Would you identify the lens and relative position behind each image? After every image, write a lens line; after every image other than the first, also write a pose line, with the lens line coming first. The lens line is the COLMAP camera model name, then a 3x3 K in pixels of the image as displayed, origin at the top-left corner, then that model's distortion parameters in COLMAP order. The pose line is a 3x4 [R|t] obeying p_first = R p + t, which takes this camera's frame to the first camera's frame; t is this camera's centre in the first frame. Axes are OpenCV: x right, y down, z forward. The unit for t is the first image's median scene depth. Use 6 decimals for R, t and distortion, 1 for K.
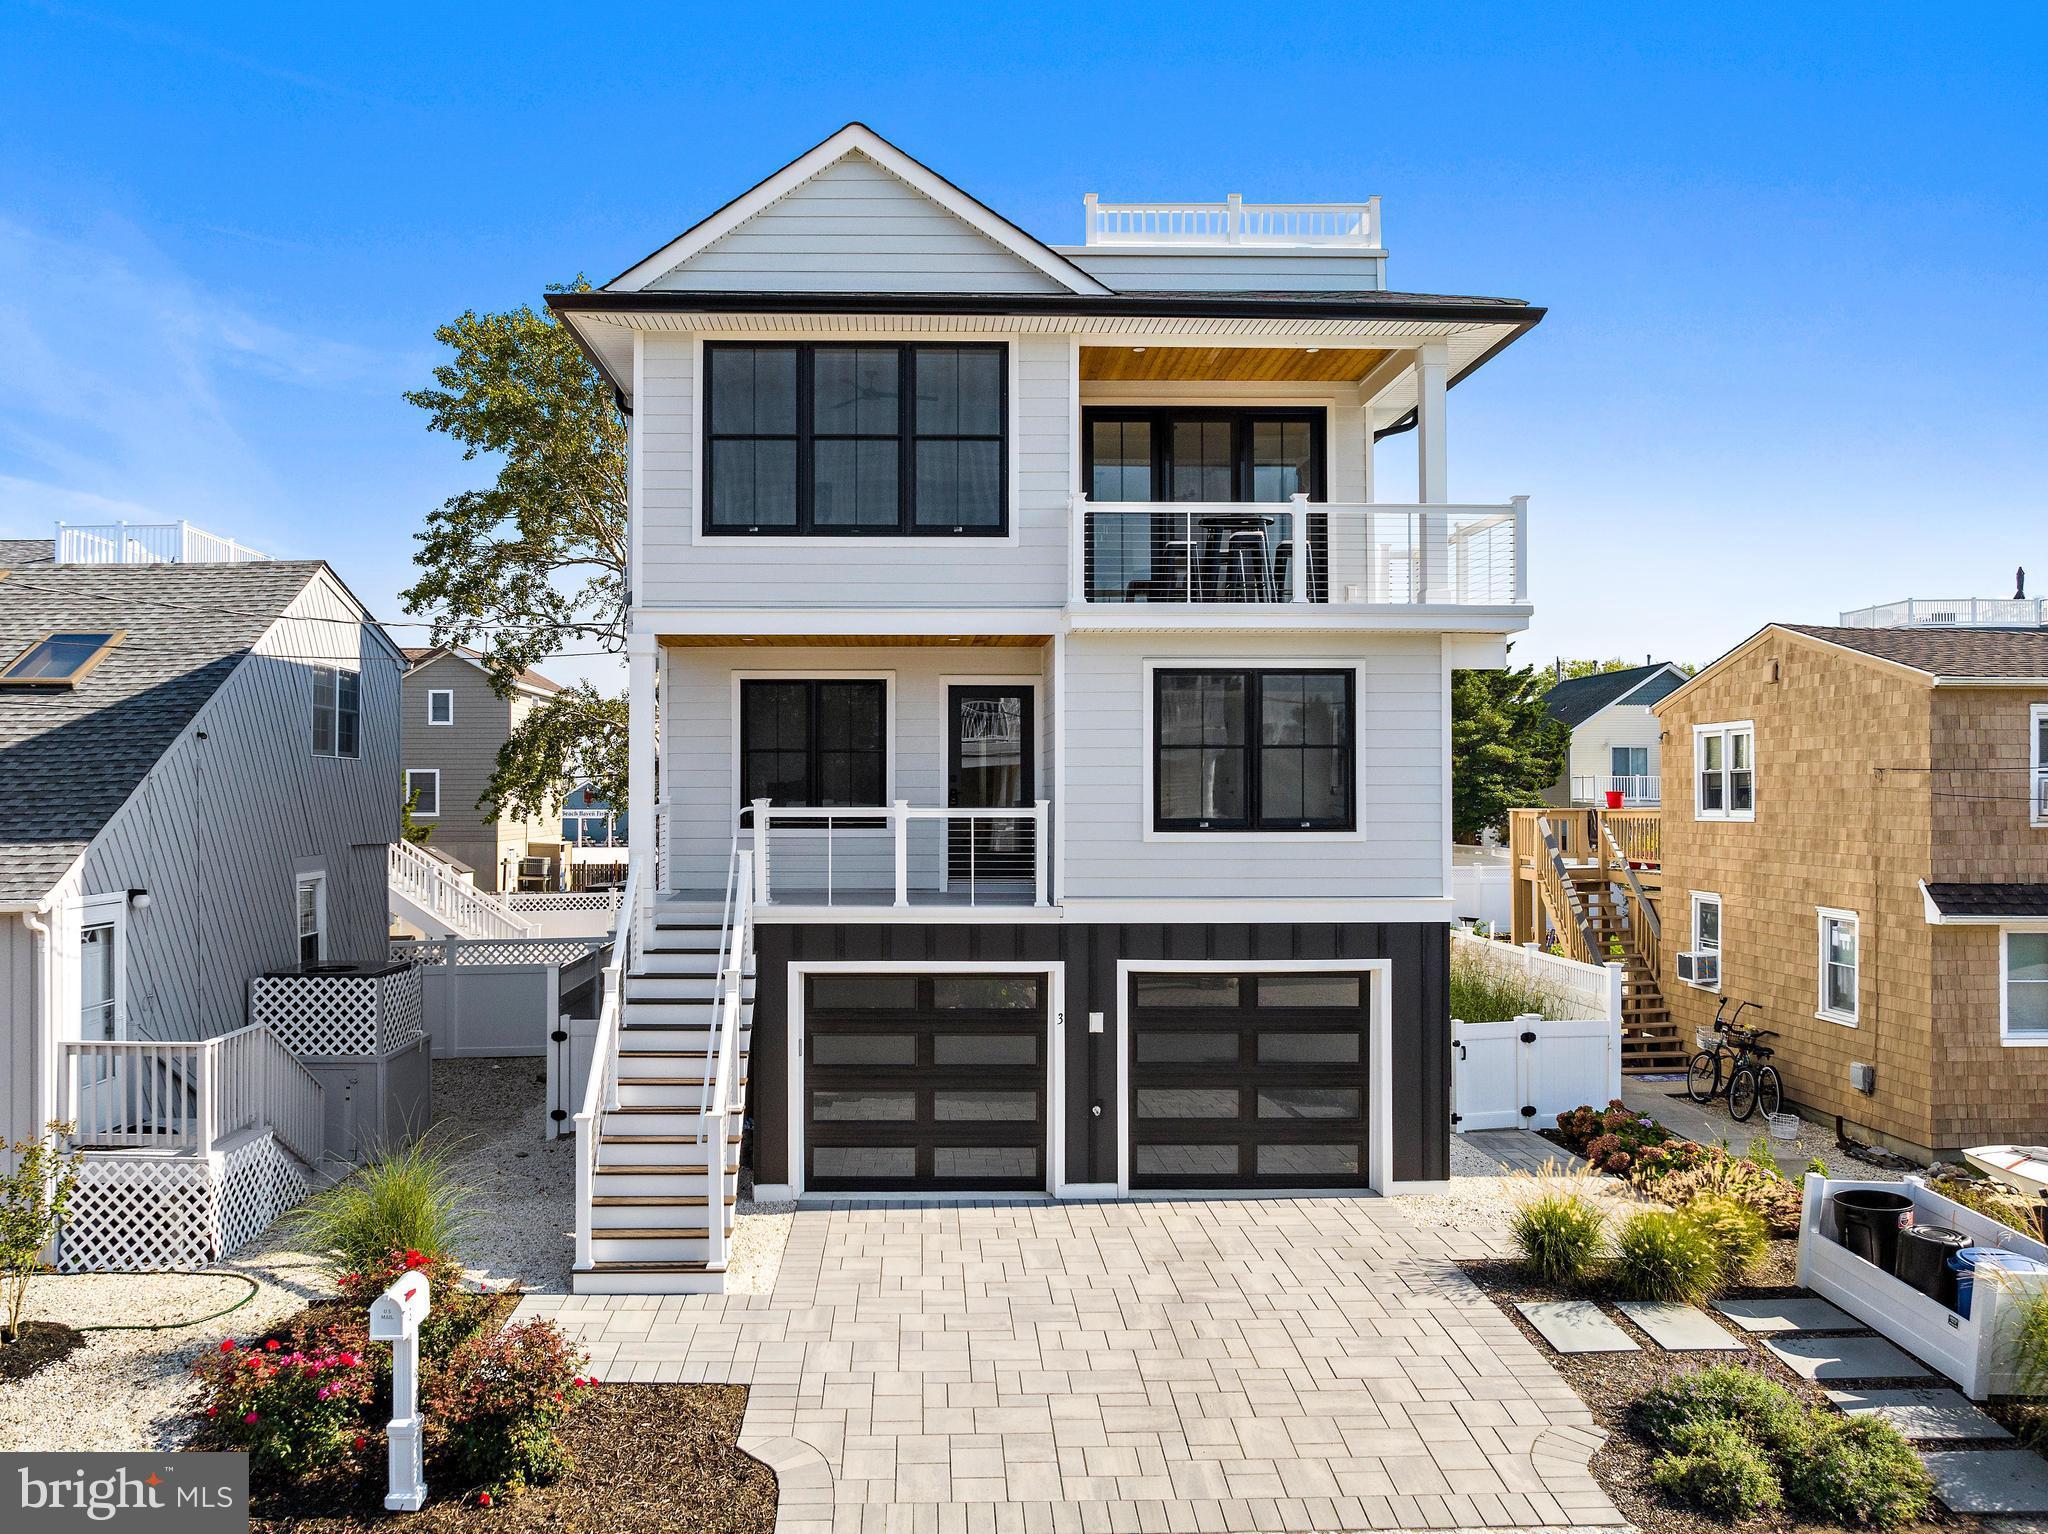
lens RADIAL K [[1589.1, 0, 938.7], [0, 1589.1, 762.6], [0, 0, 1]] dist [-0.043108, 0.003043]
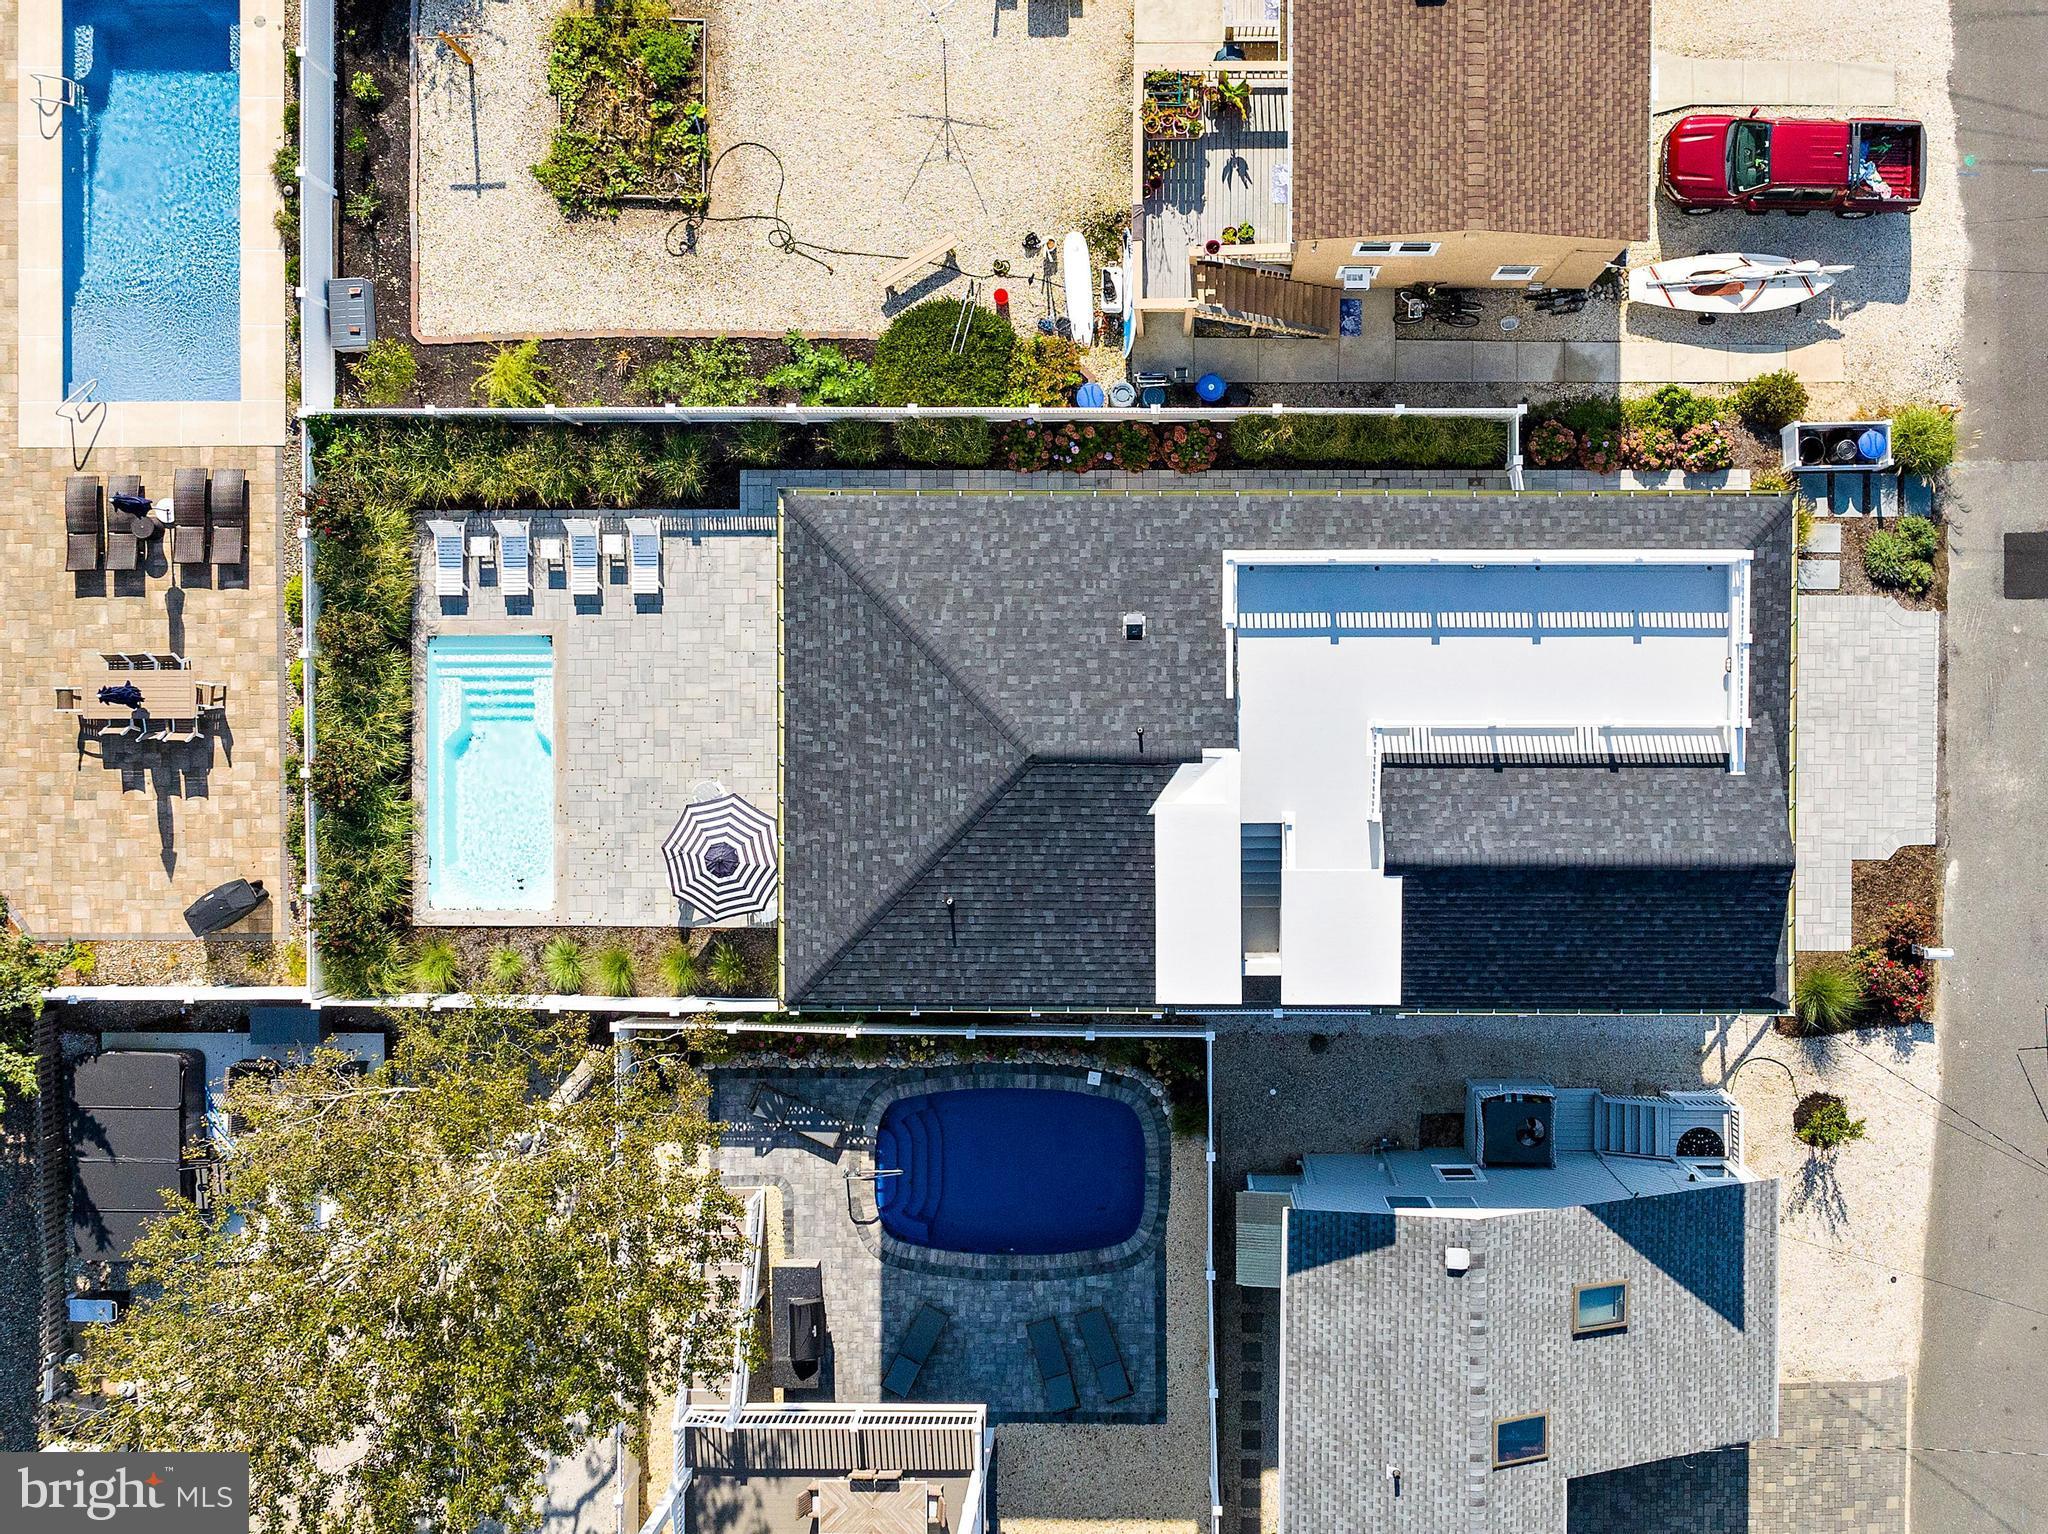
lens RADIAL K [[2294.7, 0, 1067.5], [0, 2294.7, 773.2], [0, 0, 1]] dist [-0.026487, -0.037549]
pose [[0.016443, -0.999647, -0.020860, 0.084464], [0.003261, -0.020809, 0.999778, -2.900266], [-0.999859, -0.016508, 0.002918, 1.791232]]
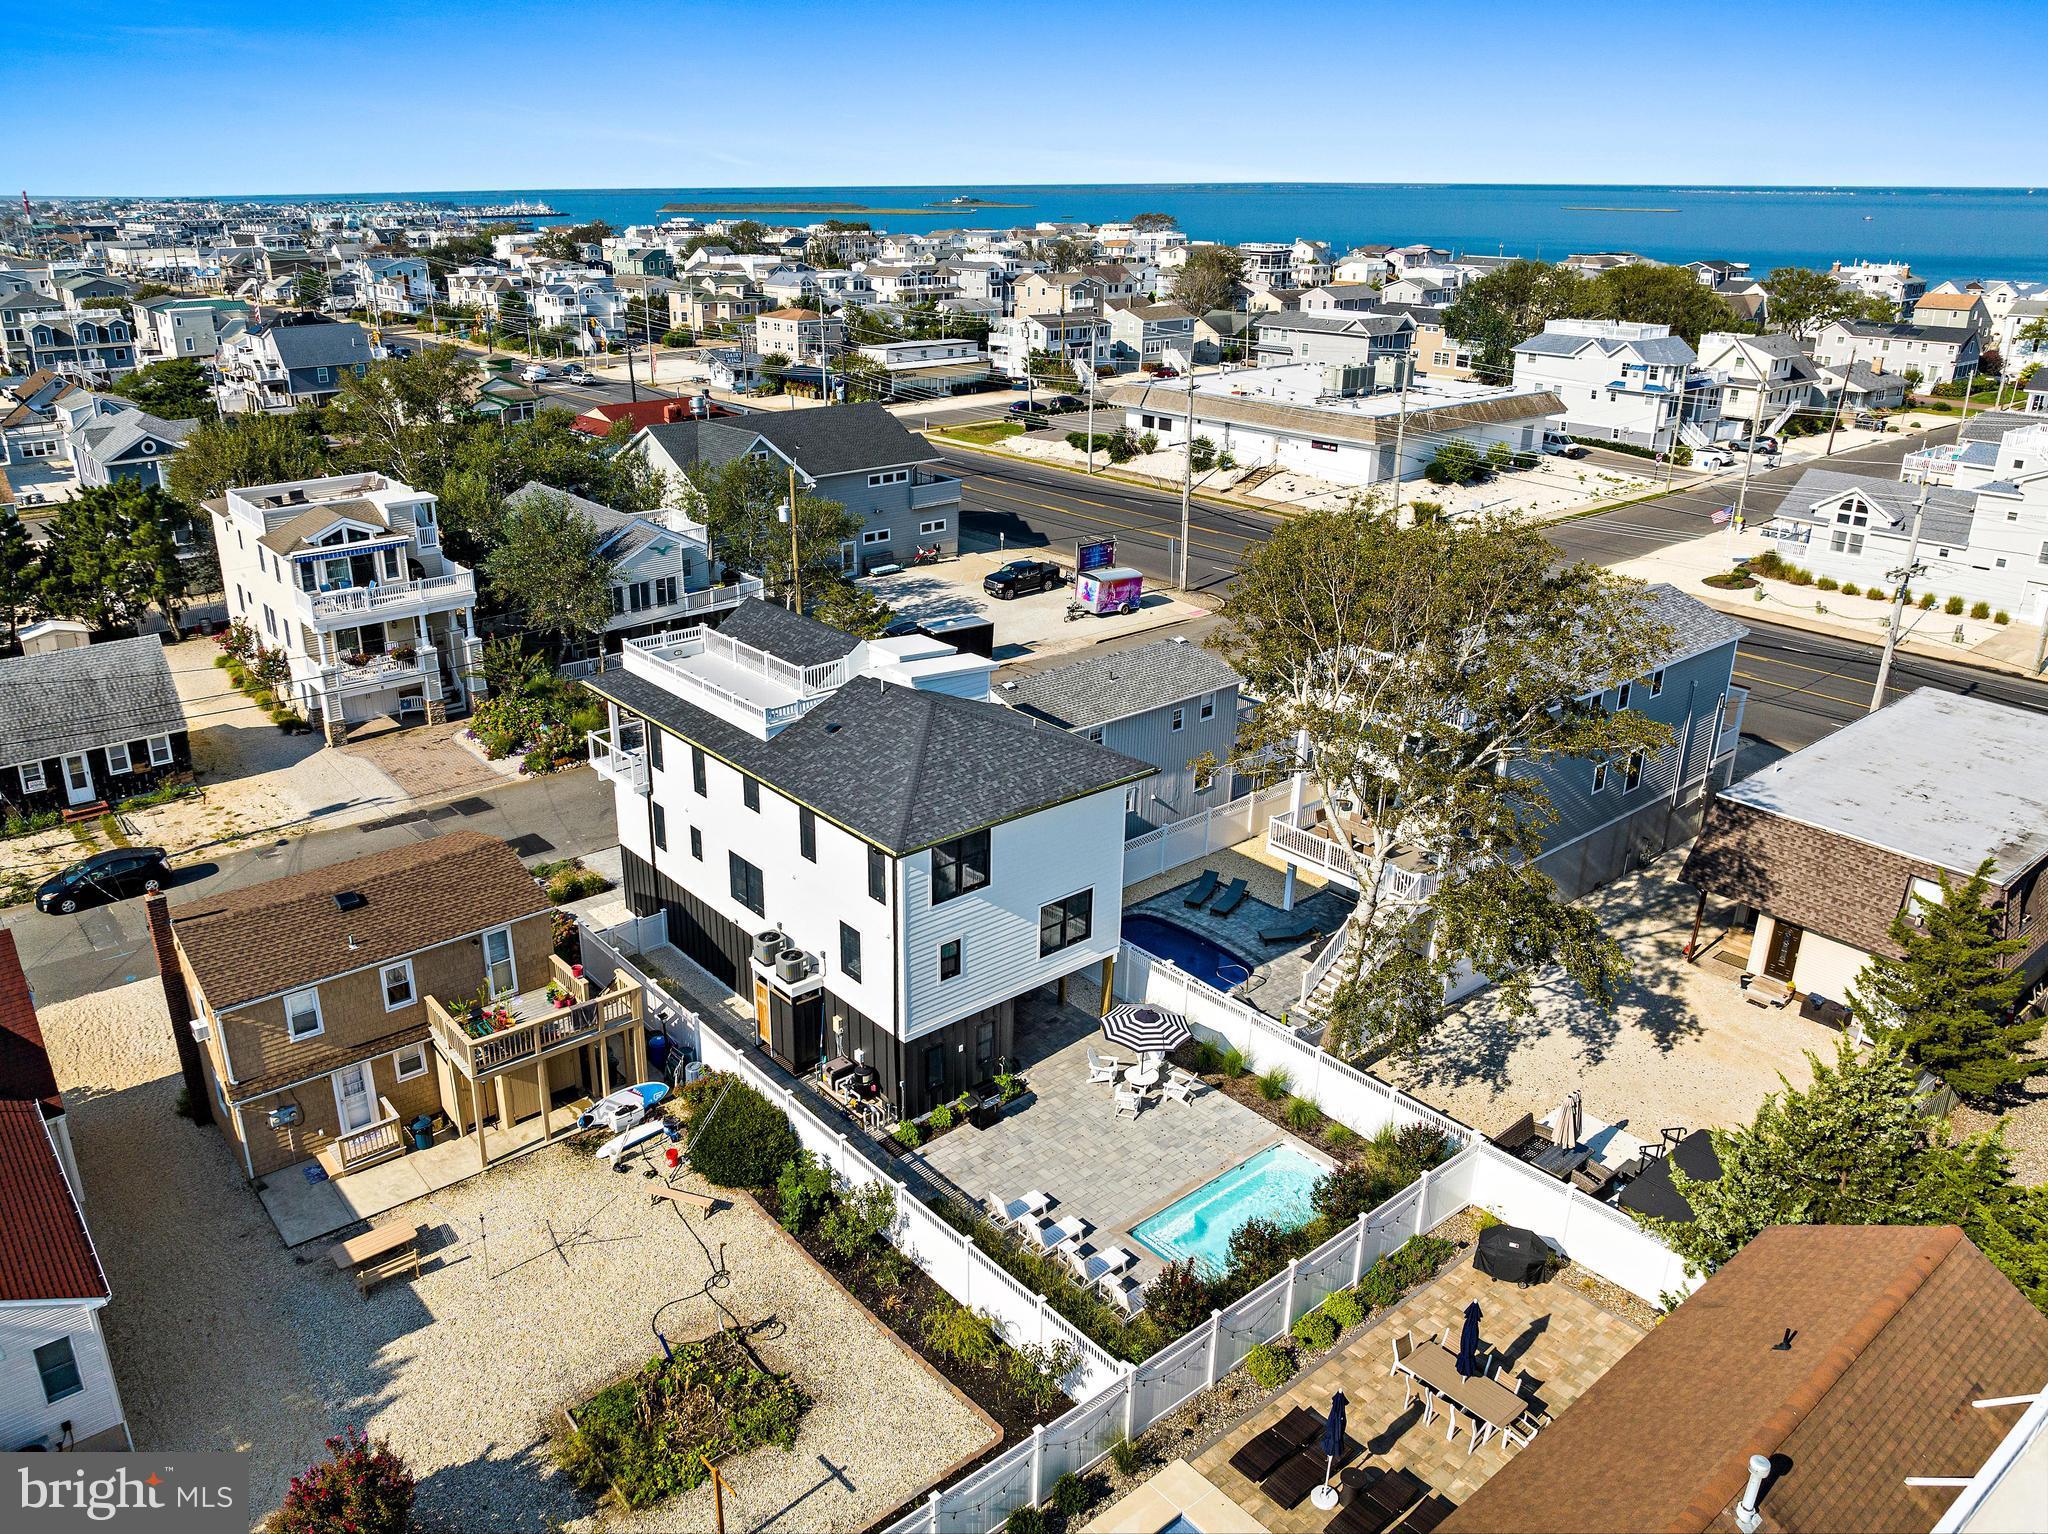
lens RADIAL K [[1490.7, 0, 989.1], [0, 1490.7, 776.9], [0, 0, 1]] dist [-0.037796, 0.002146]
pose [[-0.781856, 0.235193, -0.577395, 1.564706], [0.015460, 0.933145, 0.359168, -1.225303], [0.623267, 0.271891, -0.733221, 3.922186]]
